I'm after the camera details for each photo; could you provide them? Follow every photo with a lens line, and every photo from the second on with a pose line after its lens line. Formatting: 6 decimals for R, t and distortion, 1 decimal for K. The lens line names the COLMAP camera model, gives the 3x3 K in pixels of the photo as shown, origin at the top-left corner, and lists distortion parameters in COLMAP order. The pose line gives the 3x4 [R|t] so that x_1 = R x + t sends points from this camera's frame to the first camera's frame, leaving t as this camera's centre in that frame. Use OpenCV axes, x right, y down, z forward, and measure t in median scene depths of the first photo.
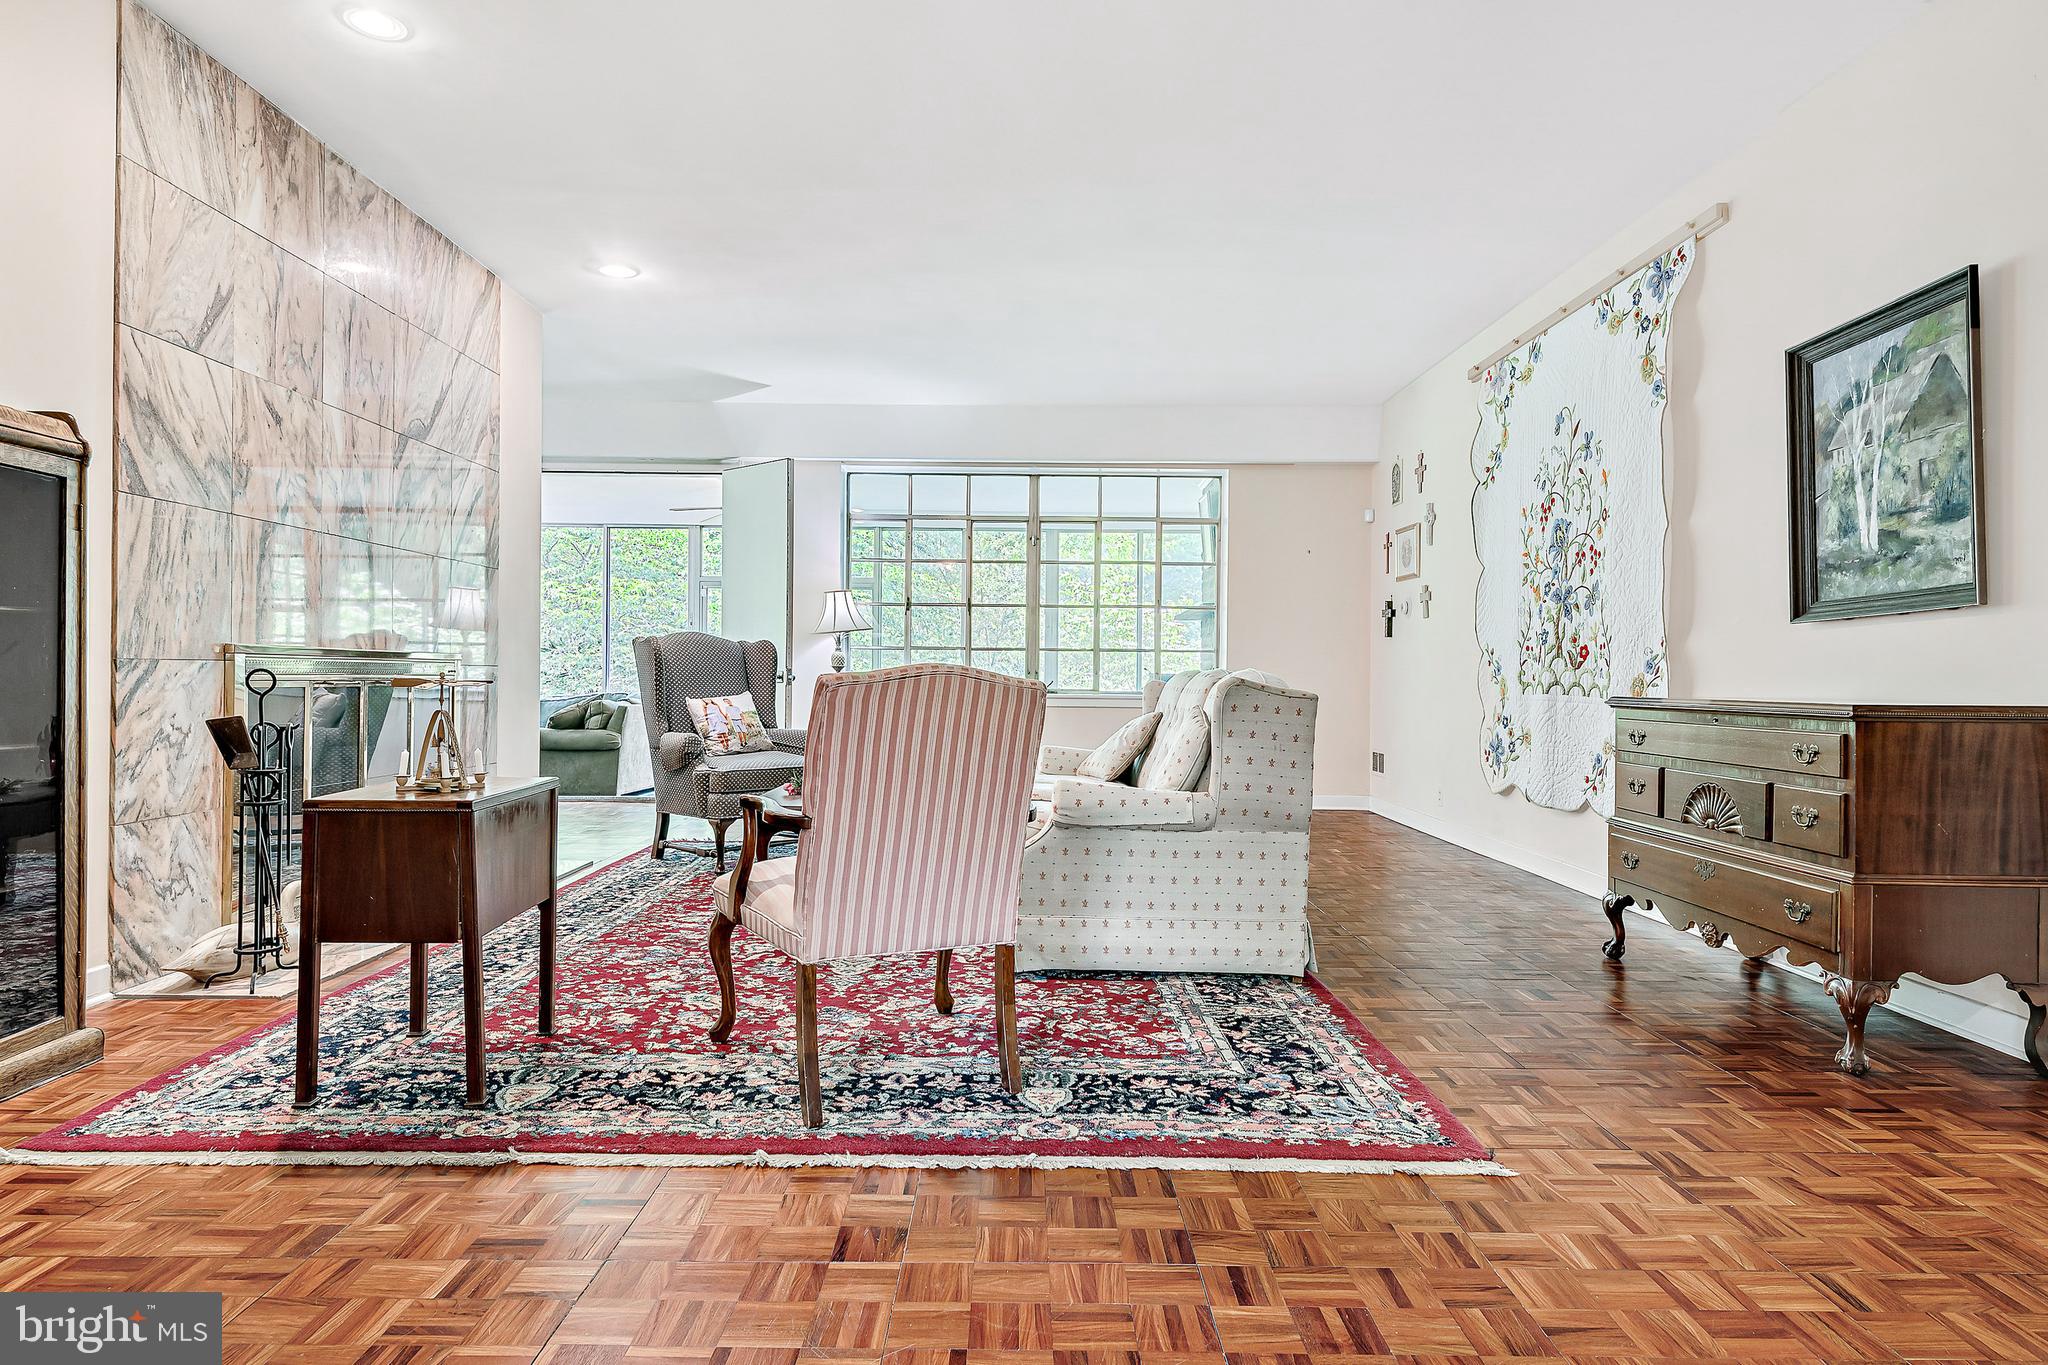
lens RADIAL K [[1151.7, 0, 1030.9], [0, 1151.7, 666.2], [0, 0, 1]] dist [0.021276, -0.012240]
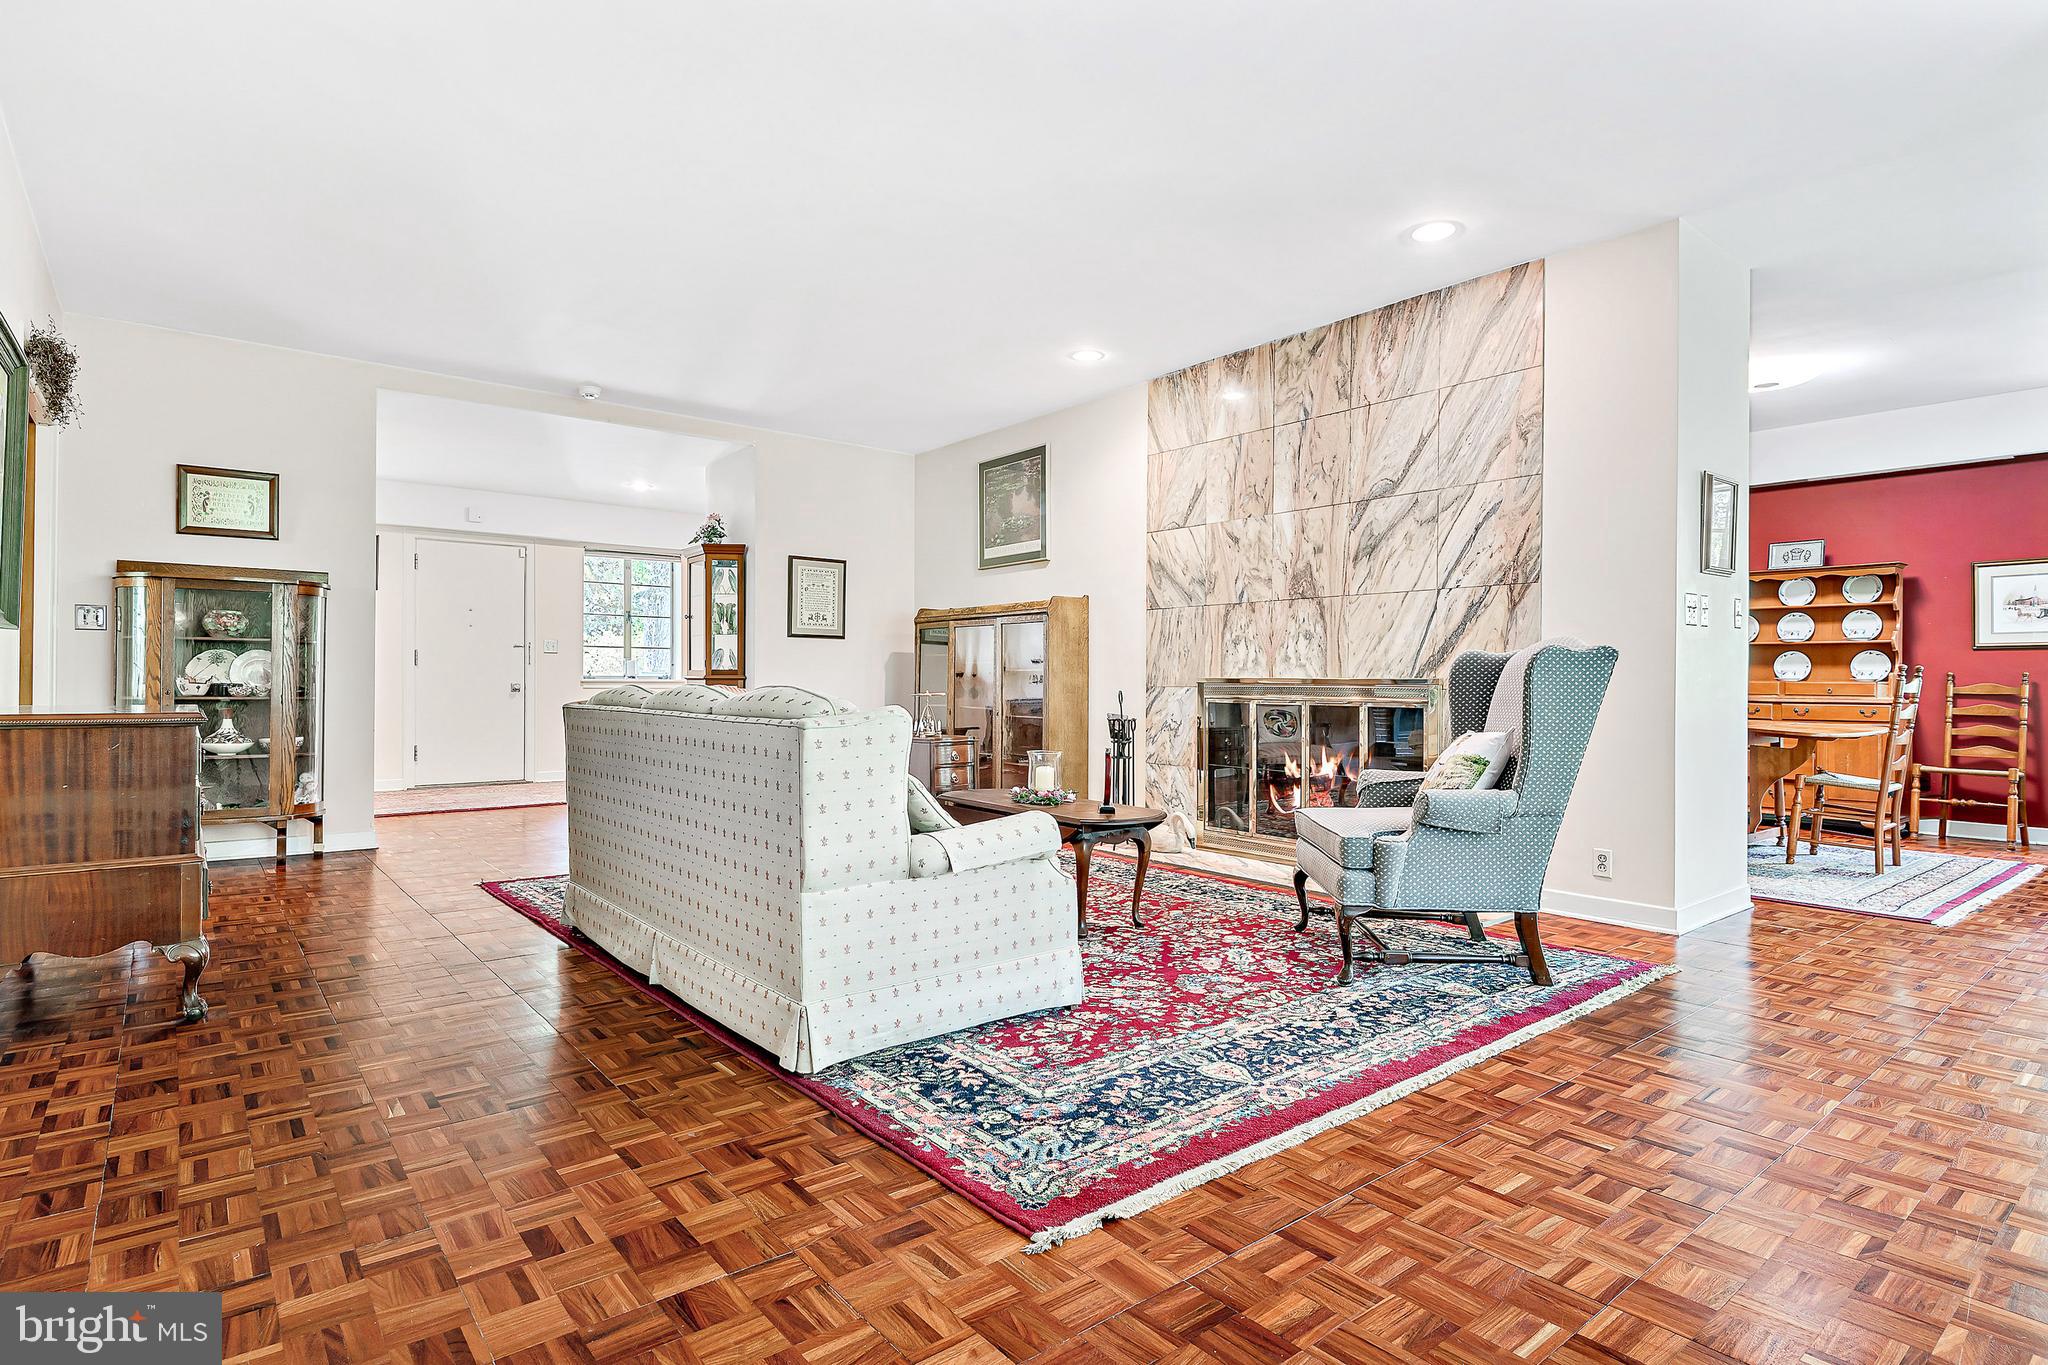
lens RADIAL K [[1029.3, 0, 1015.9], [0, 1029.3, 686.8], [0, 0, 1]] dist [-0.000612, -0.013734]
pose [[-0.787870, -0.008359, -0.615785, 0.585904], [-0.005674, 0.999964, -0.006315, 0.007248], [0.615815, -0.001482, -0.787889, 2.316815]]
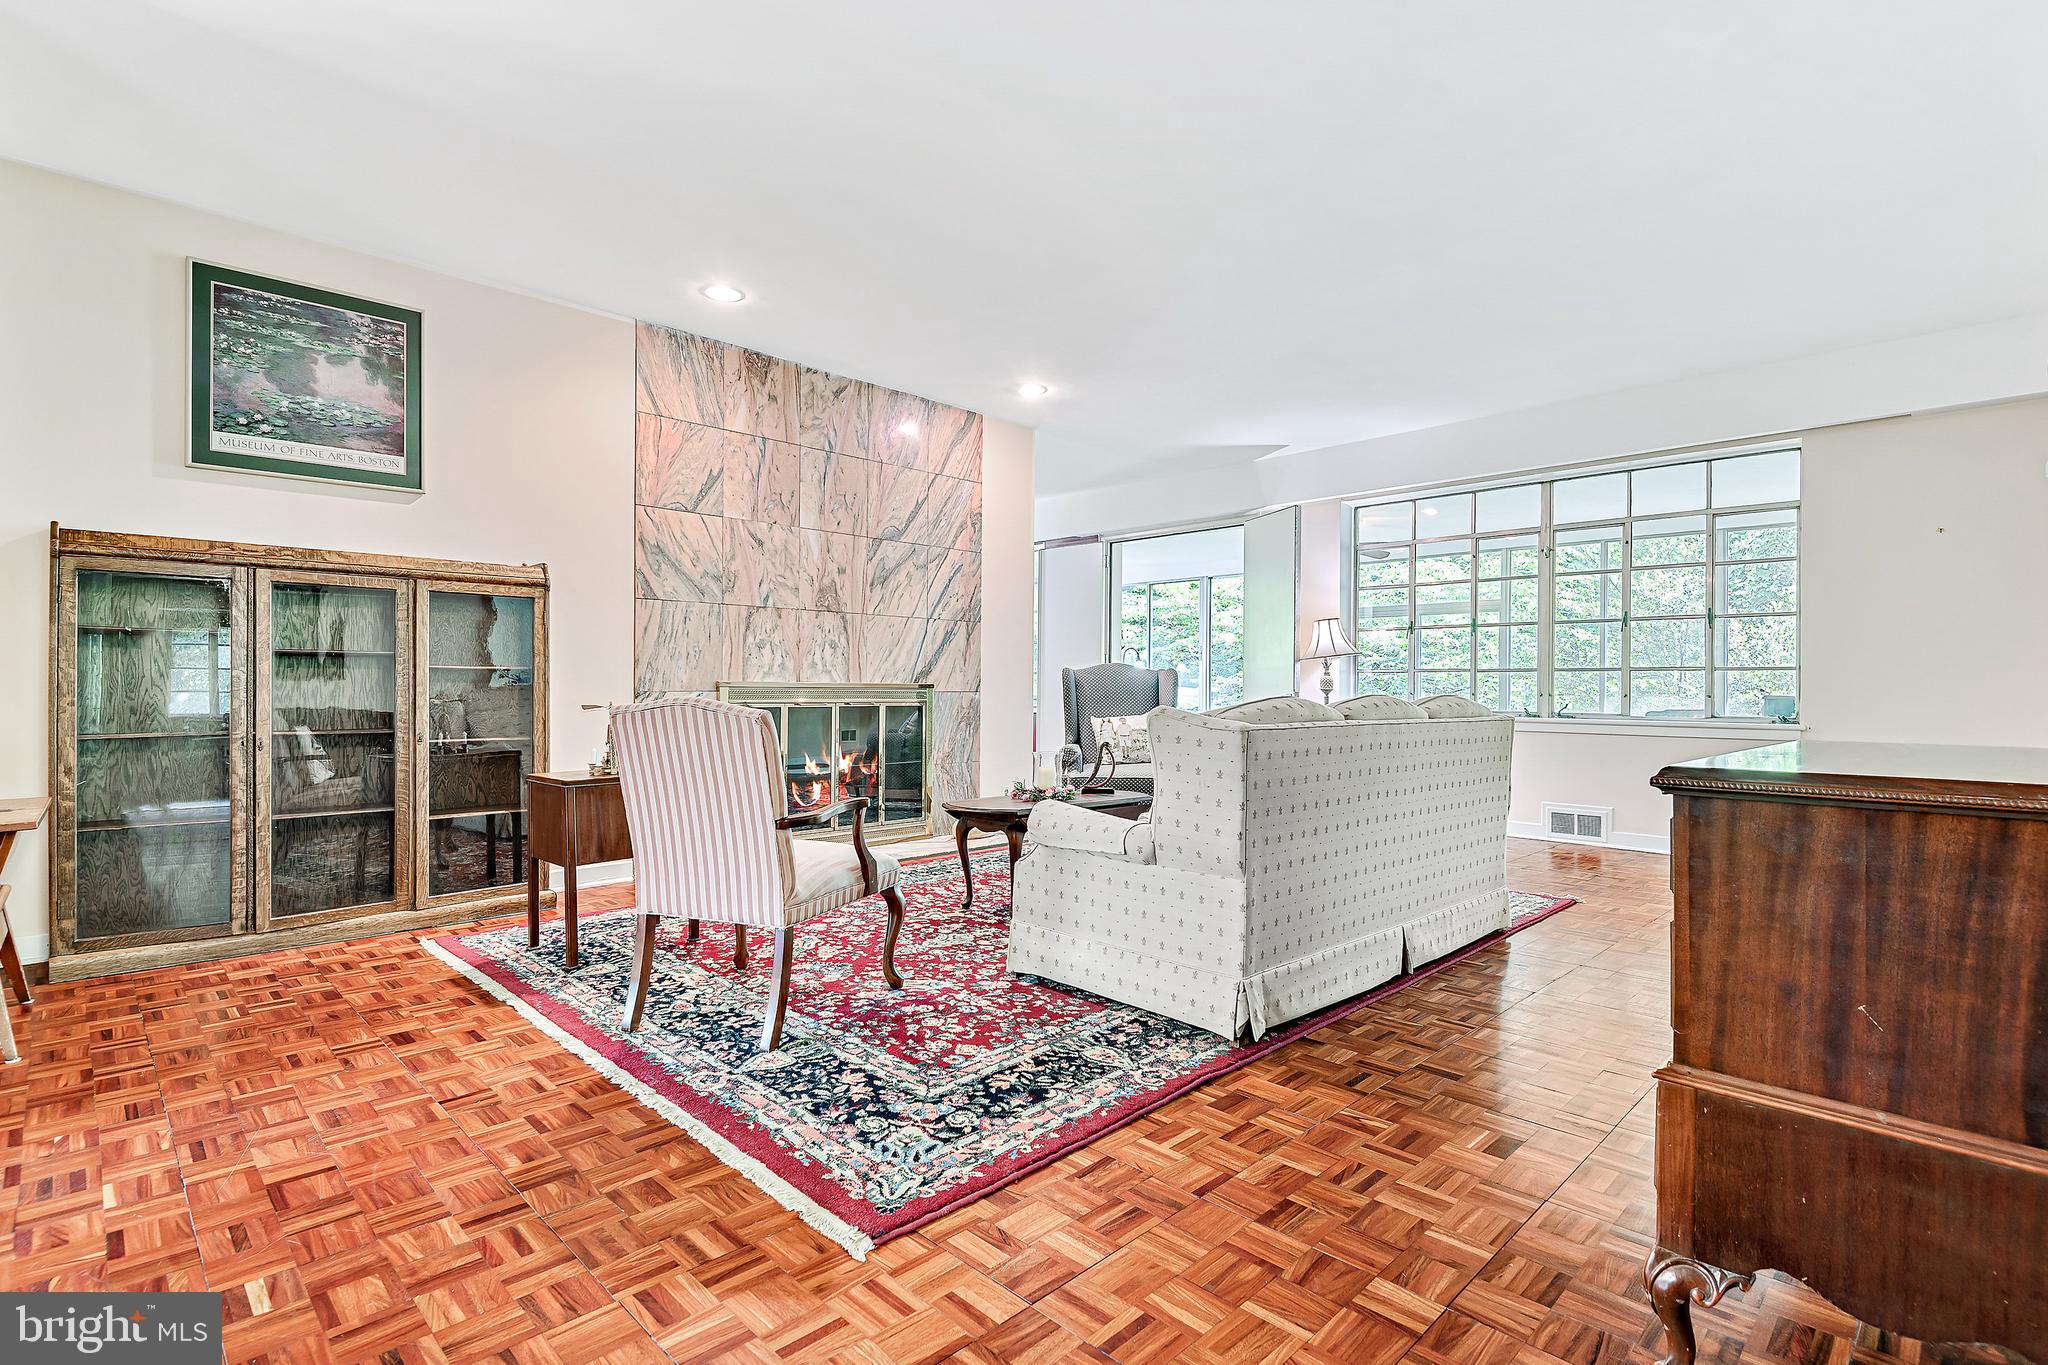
lens RADIAL K [[979.5, 0, 1019.3], [0, 979.5, 675.7], [0, 0, 1]] dist [0.010756, -0.002088]
pose [[0.697026, -0.015019, -0.716889, 0.694586], [0.007271, 0.999877, -0.013878, -0.005831], [0.717009, 0.004461, 0.697050, 0.358833]]
